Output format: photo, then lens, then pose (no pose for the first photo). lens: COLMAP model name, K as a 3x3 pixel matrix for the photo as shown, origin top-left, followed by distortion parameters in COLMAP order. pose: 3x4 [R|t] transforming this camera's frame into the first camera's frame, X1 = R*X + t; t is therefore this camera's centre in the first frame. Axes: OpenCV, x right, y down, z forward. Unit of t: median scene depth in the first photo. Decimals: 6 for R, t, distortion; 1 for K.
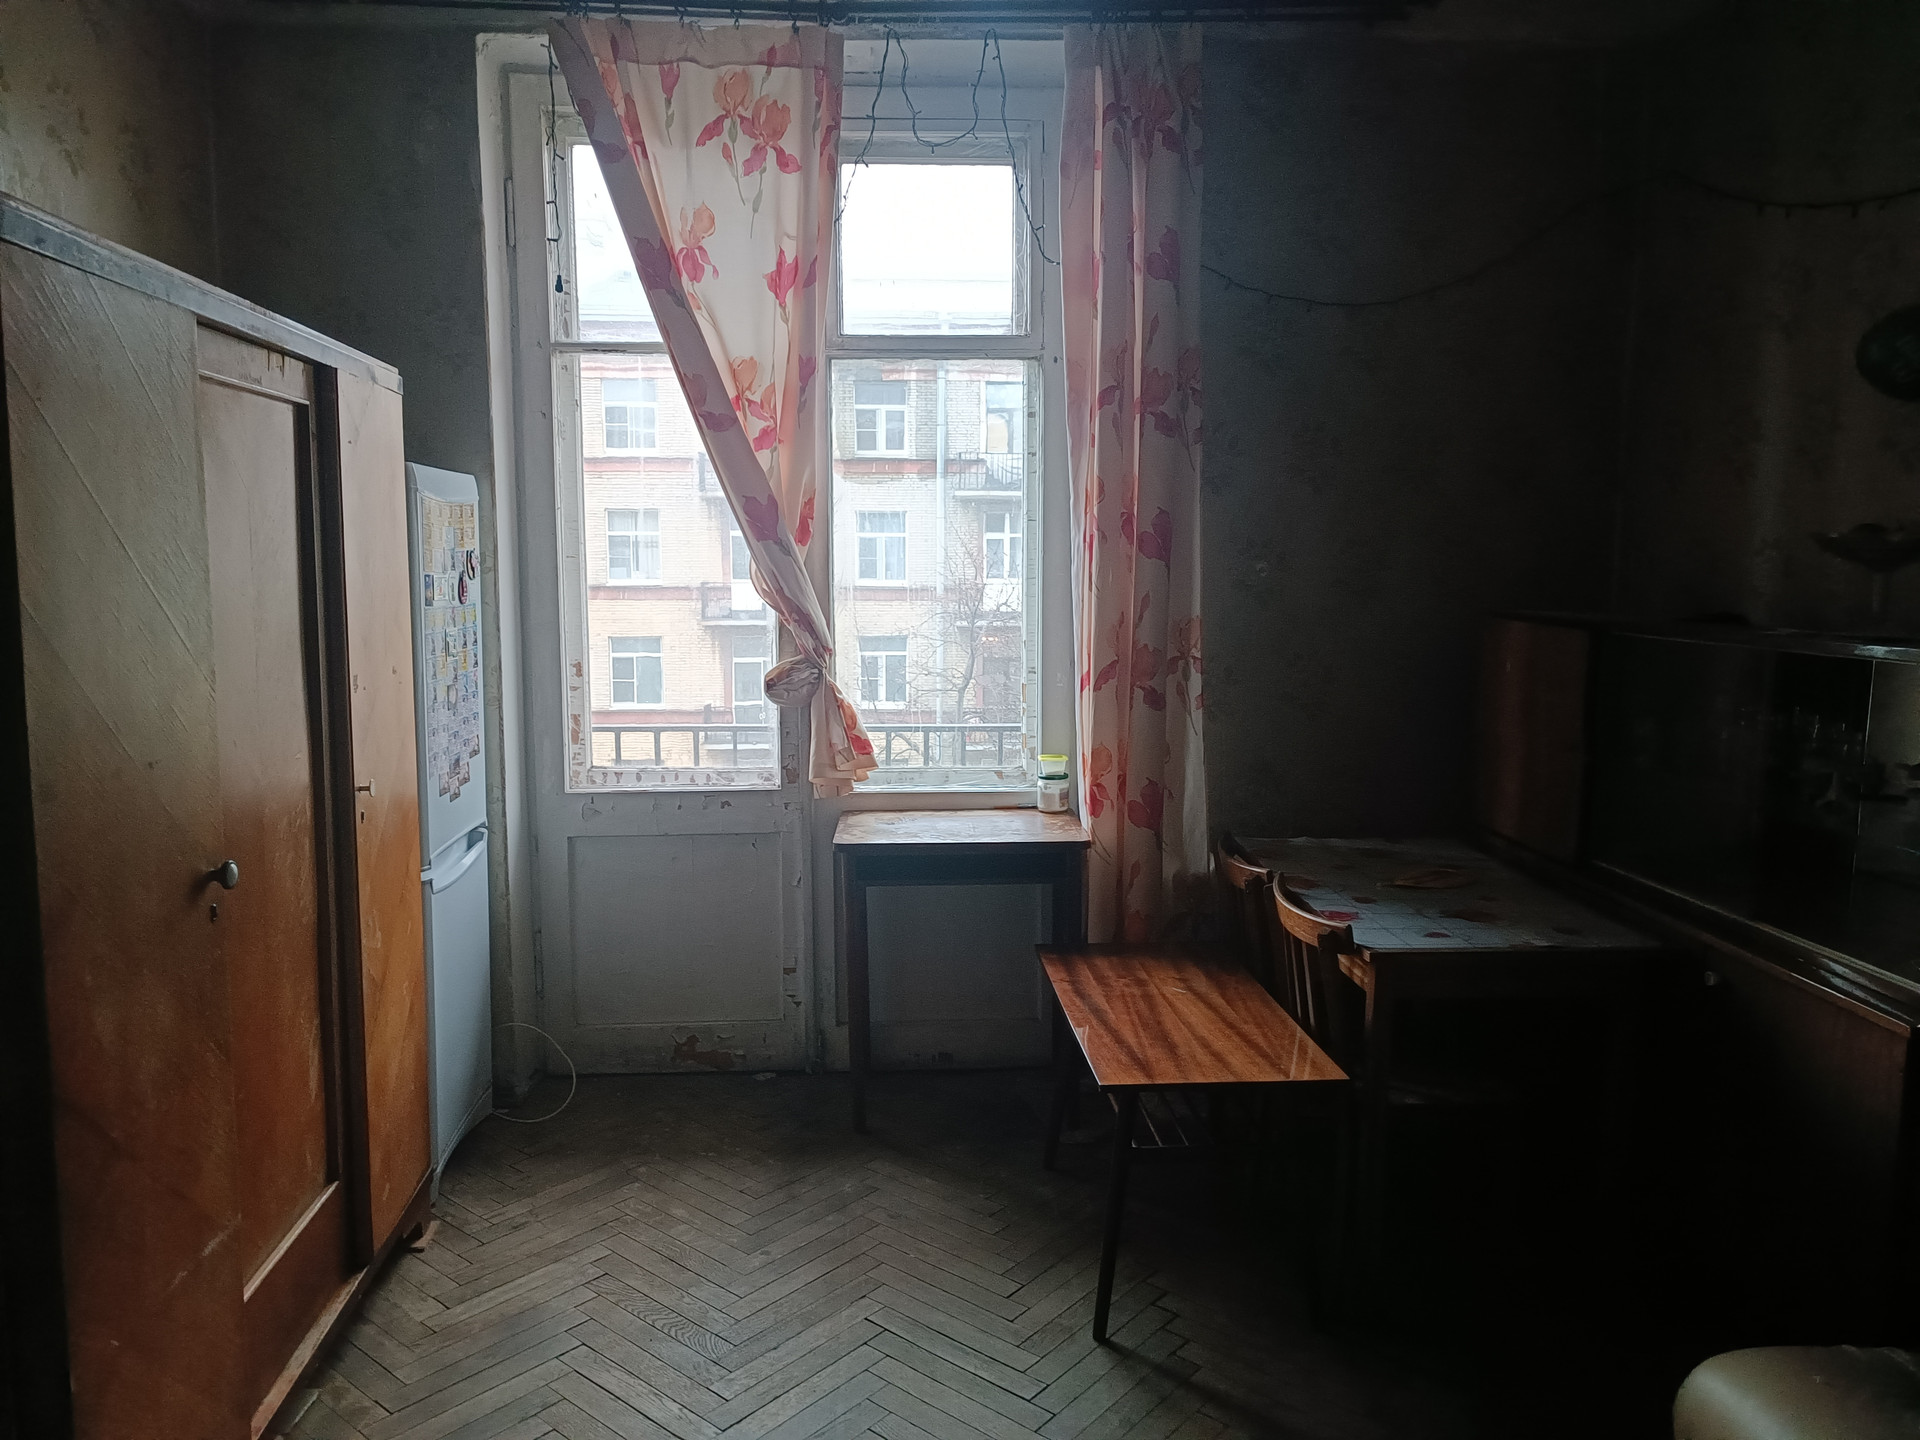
lens RADIAL K [[1371.6, 0, 941.7], [0, 1371.6, 701.7], [0, 0, 1]] dist [0.029650, -0.040066]
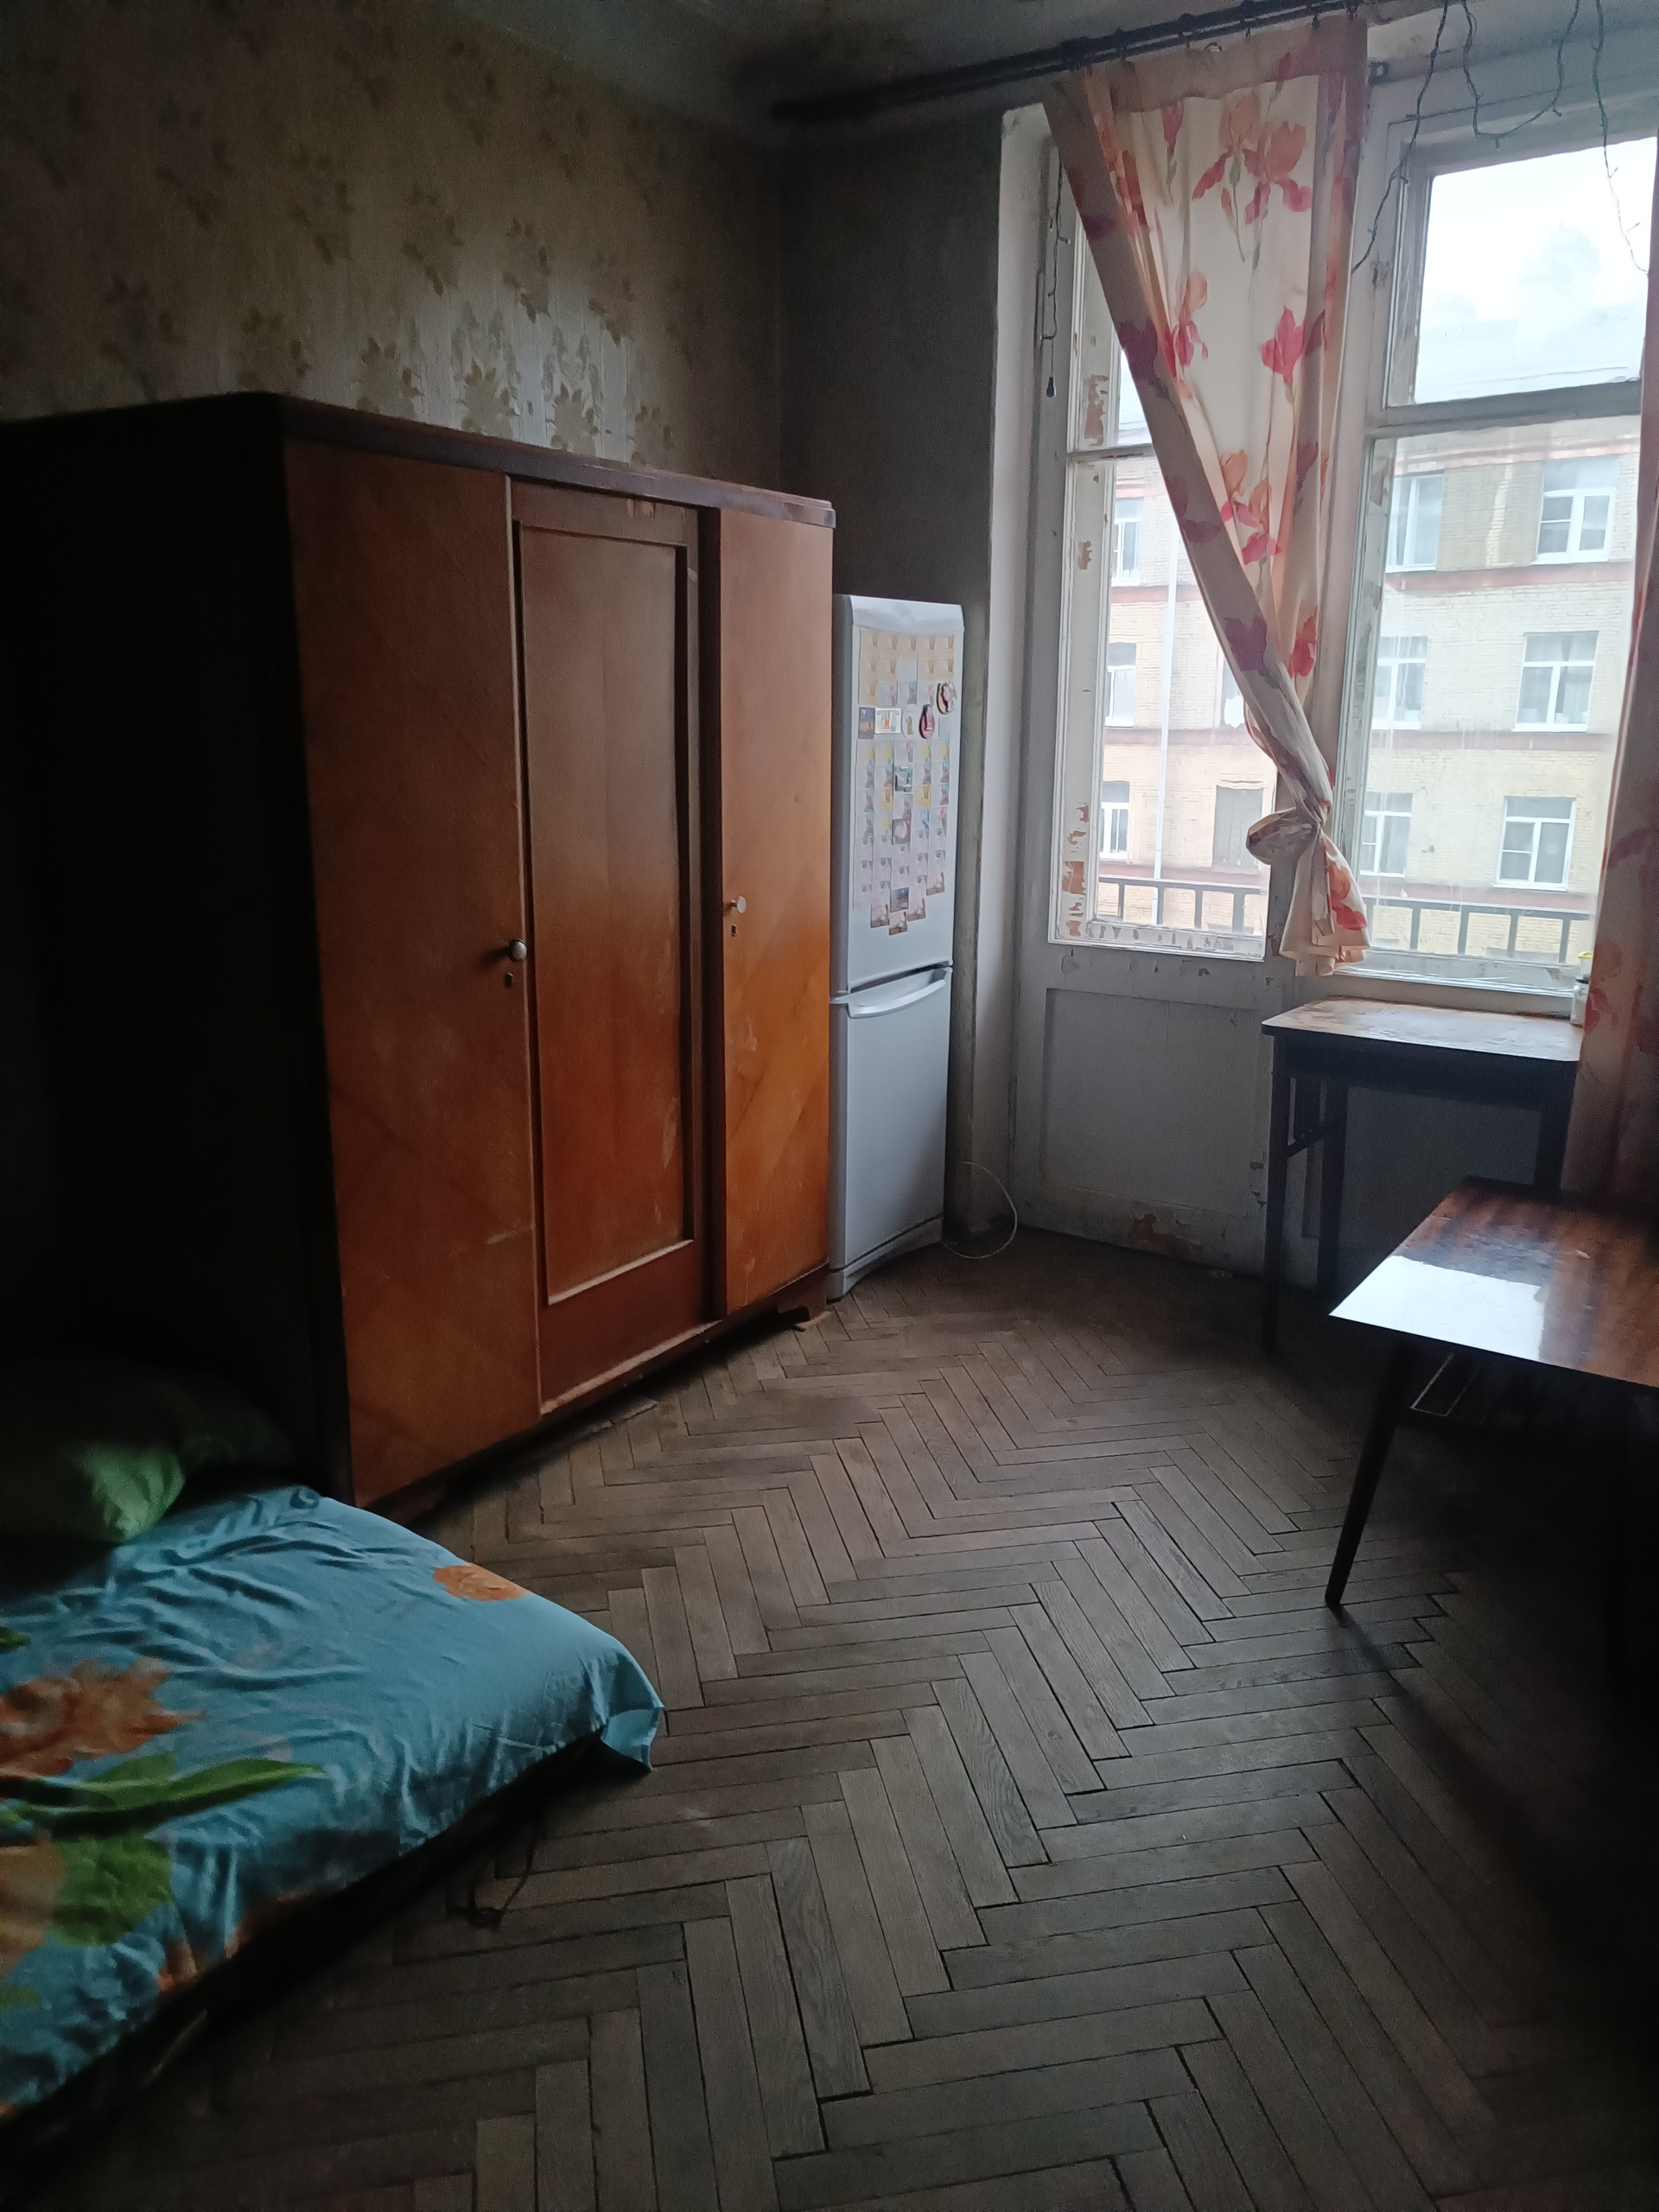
lens RADIAL K [[1580.2, 0, 829.5], [0, 1580.2, 1106.0], [0, 0, 1]] dist [0.029650, -0.040066]
pose [[0.780787, 0.157068, -0.604733, 0.329135], [-0.066183, 0.983232, 0.169925, 0.000769], [0.621282, -0.092652, 0.778090, 0.031460]]
